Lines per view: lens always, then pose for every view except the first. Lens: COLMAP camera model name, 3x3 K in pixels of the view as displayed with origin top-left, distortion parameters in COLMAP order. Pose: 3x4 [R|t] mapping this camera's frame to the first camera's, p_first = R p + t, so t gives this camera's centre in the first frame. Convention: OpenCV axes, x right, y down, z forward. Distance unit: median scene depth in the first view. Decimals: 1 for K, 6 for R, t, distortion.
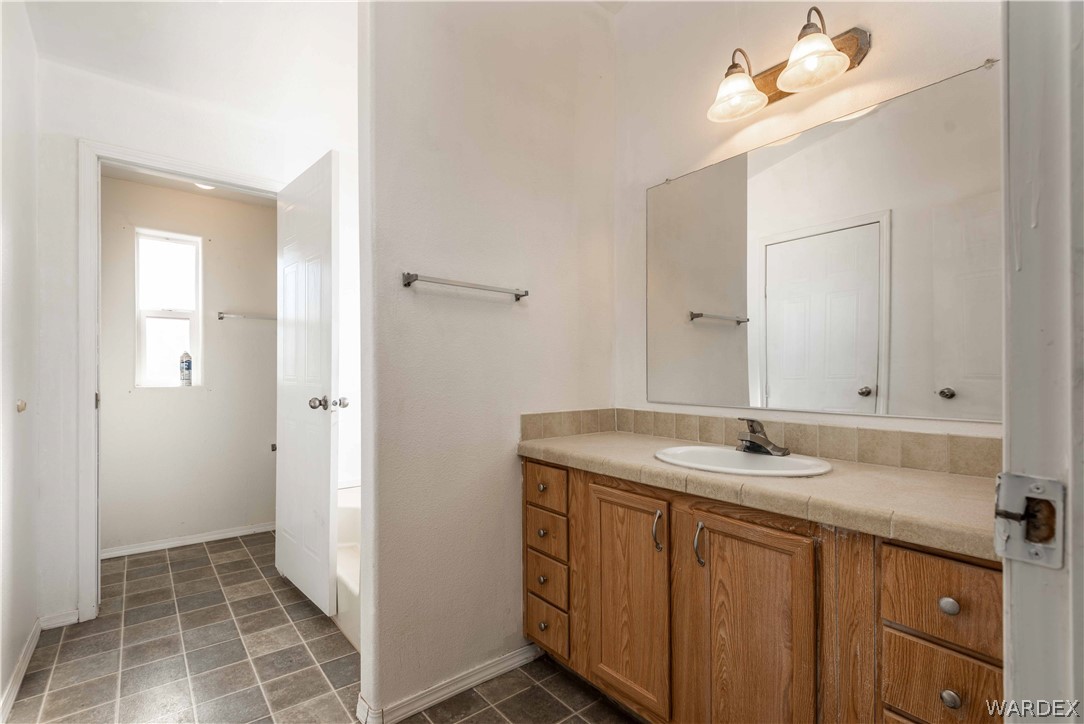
lens RADIAL K [[492.1, 0, 545.5], [0, 492.1, 369.5], [0, 0, 1]] dist [0.001719, -0.000305]
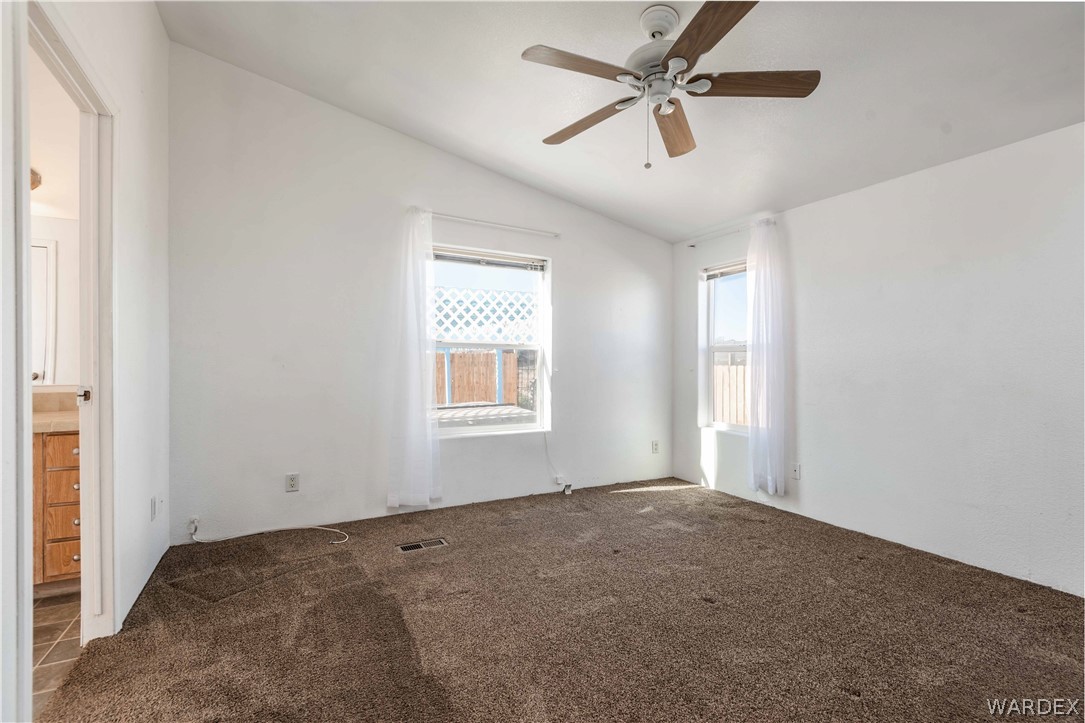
lens RADIAL K [[492.5, 0, 546.4], [0, 492.5, 361.6], [0, 0, 1]] dist [0.001719, -0.000305]
pose [[0.181889, -0.001670, 0.983318, -1.171063], [-0.005814, 0.999979, 0.002774, -0.017732], [-0.983302, -0.006222, 0.181875, -1.732342]]
